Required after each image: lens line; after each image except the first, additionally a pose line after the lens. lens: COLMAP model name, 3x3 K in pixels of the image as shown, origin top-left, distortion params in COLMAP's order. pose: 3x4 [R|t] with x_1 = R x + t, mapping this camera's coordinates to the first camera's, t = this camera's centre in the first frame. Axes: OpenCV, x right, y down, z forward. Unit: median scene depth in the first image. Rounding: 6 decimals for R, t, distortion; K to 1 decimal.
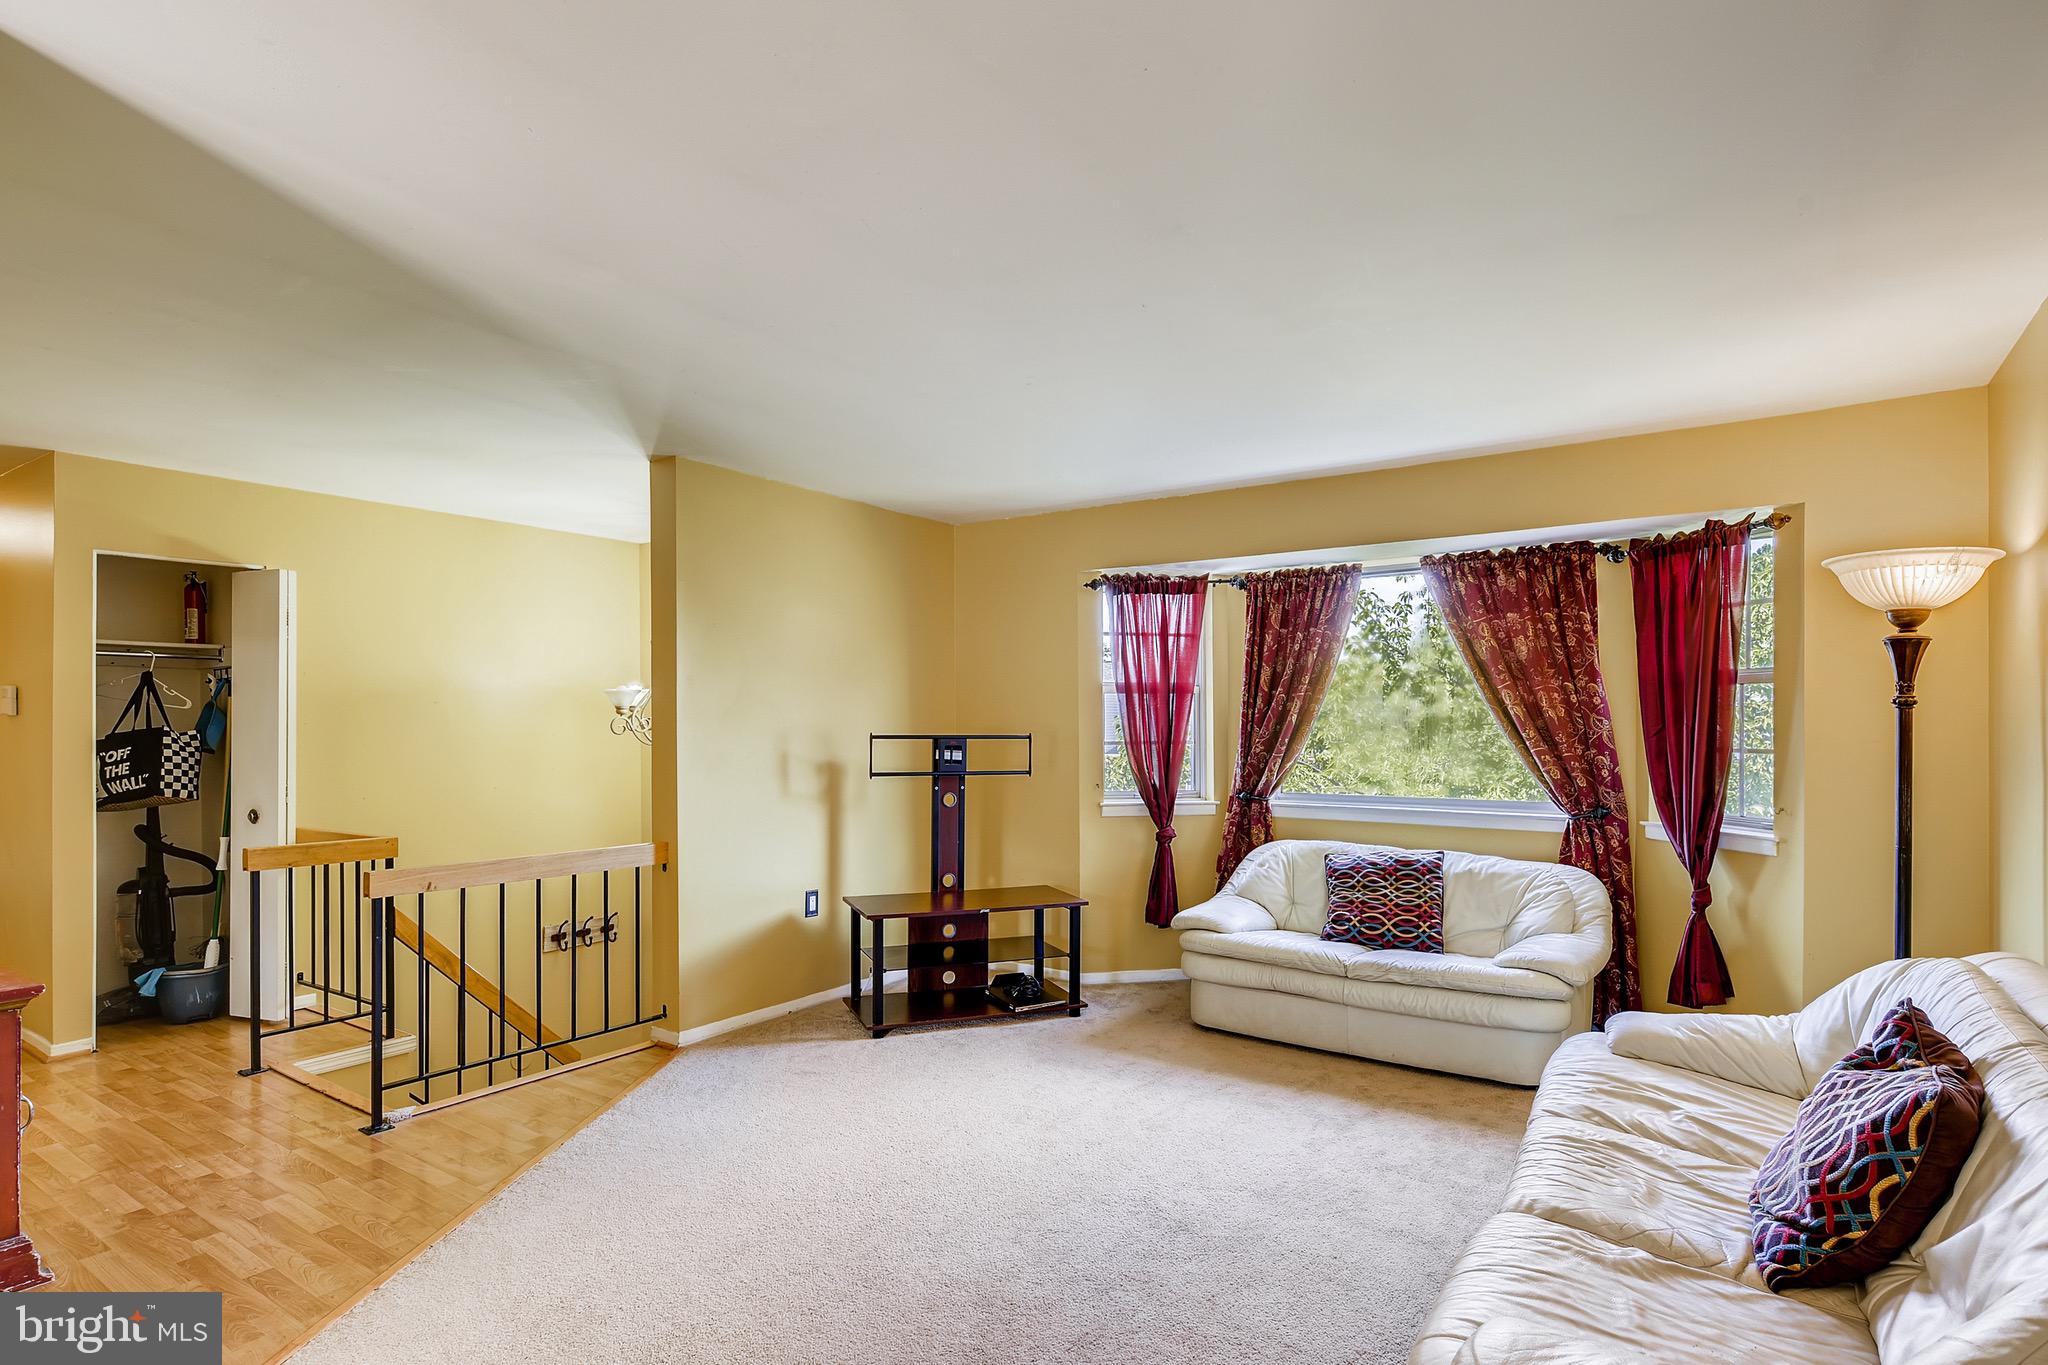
lens RADIAL K [[1074.8, 0, 1026.1], [0, 1074.8, 703.9], [0, 0, 1]] dist [-0.005867, -0.000613]
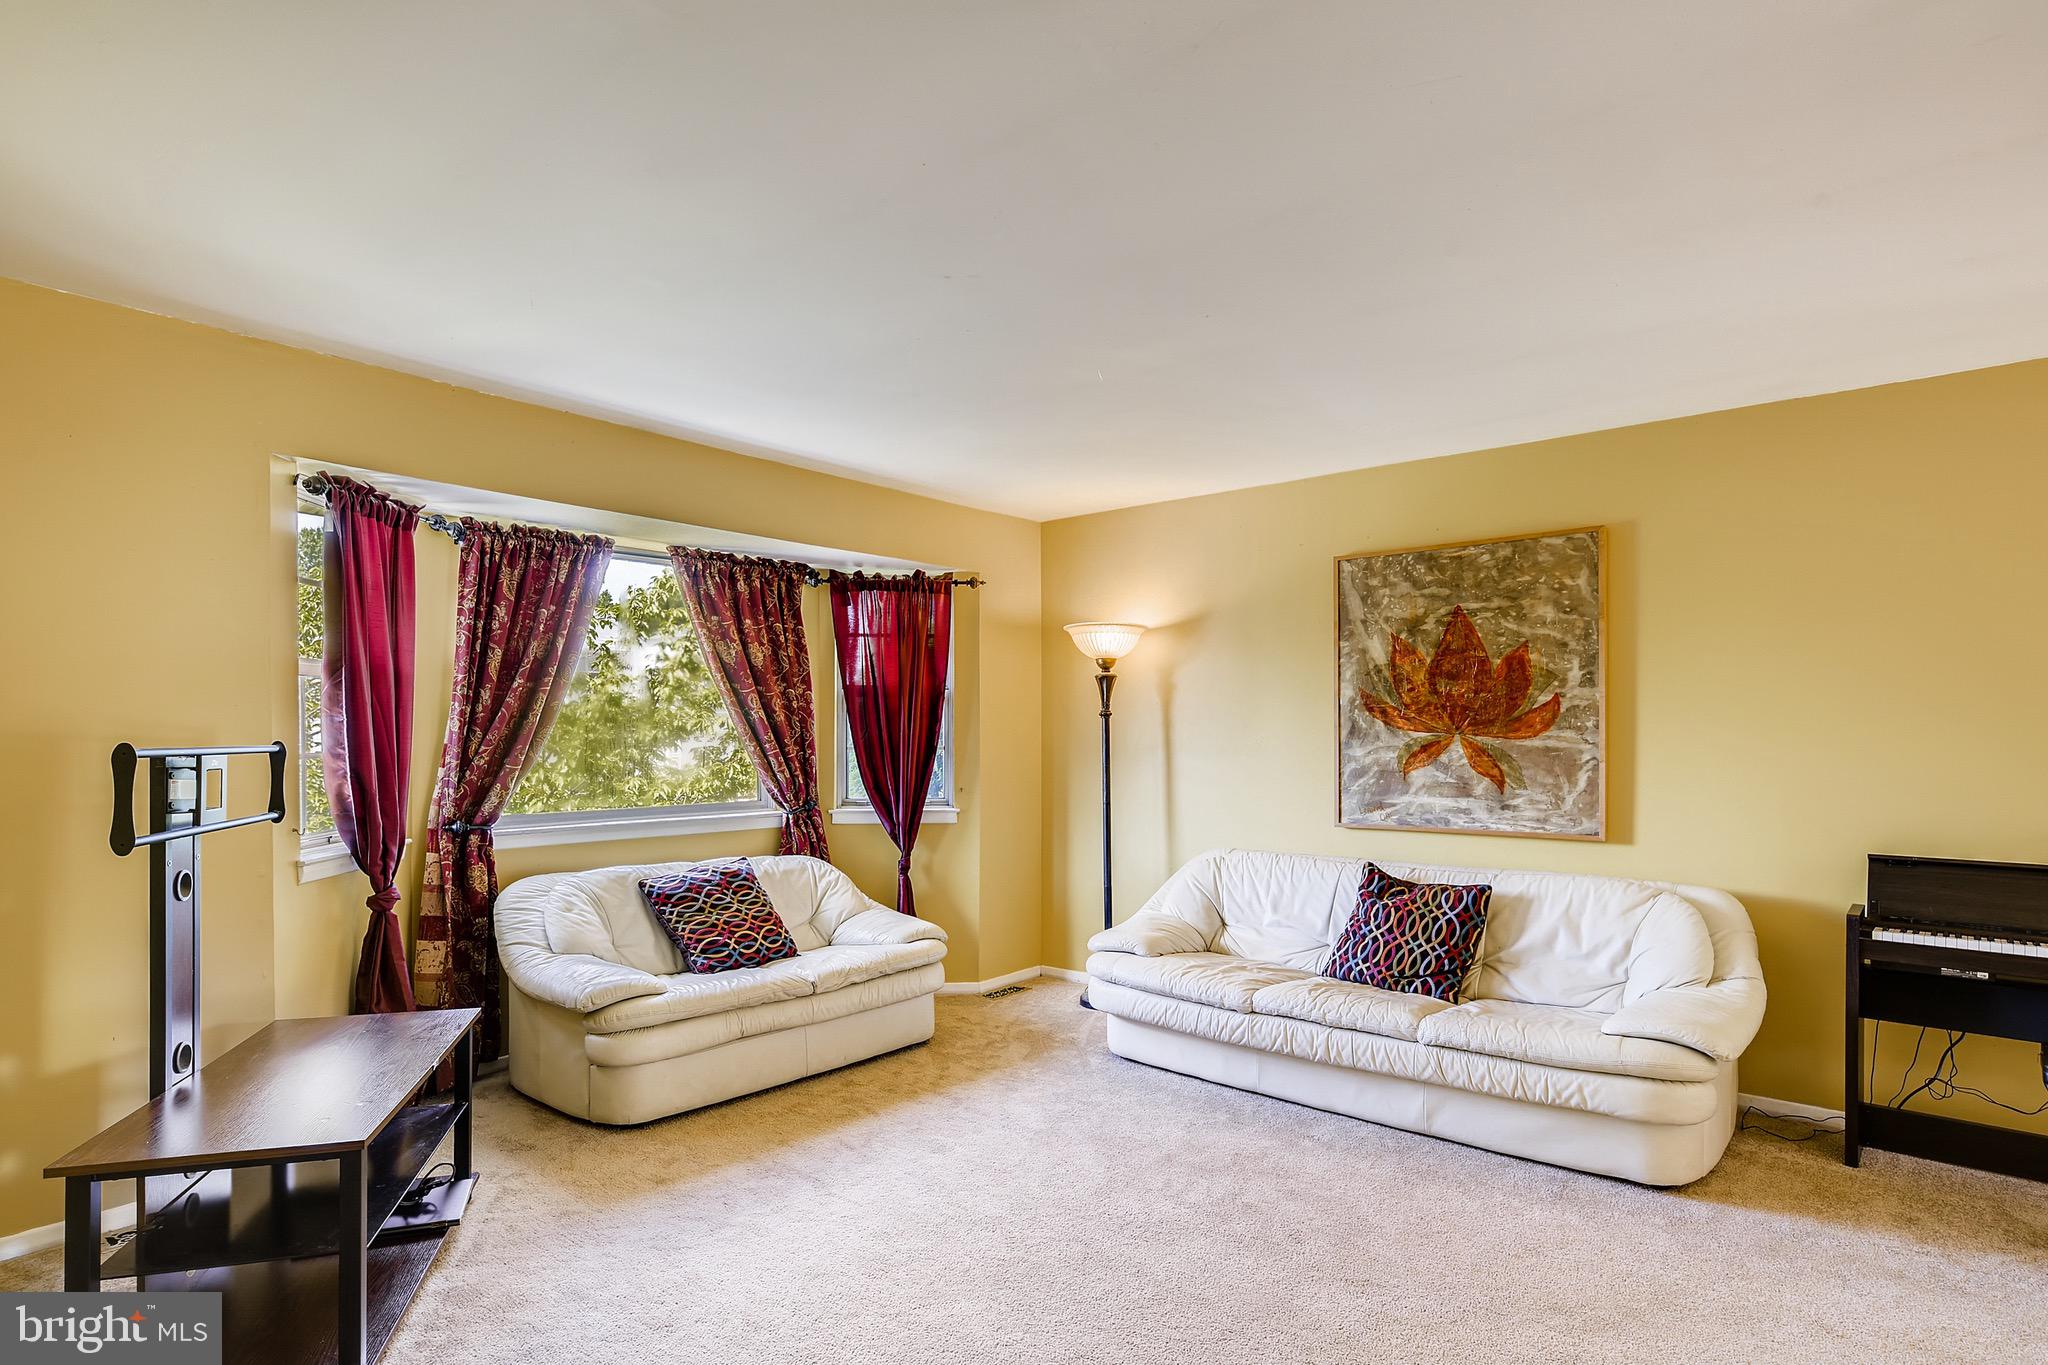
lens RADIAL K [[1074.8, 0, 1035.5], [0, 1074.8, 721.5], [0, 0, 1]] dist [-0.005867, -0.000613]
pose [[0.083998, 0.009442, 0.996421, -0.551914], [-0.018775, 0.999793, -0.007891, 0.016223], [-0.996289, -0.018045, 0.084158, 0.642098]]
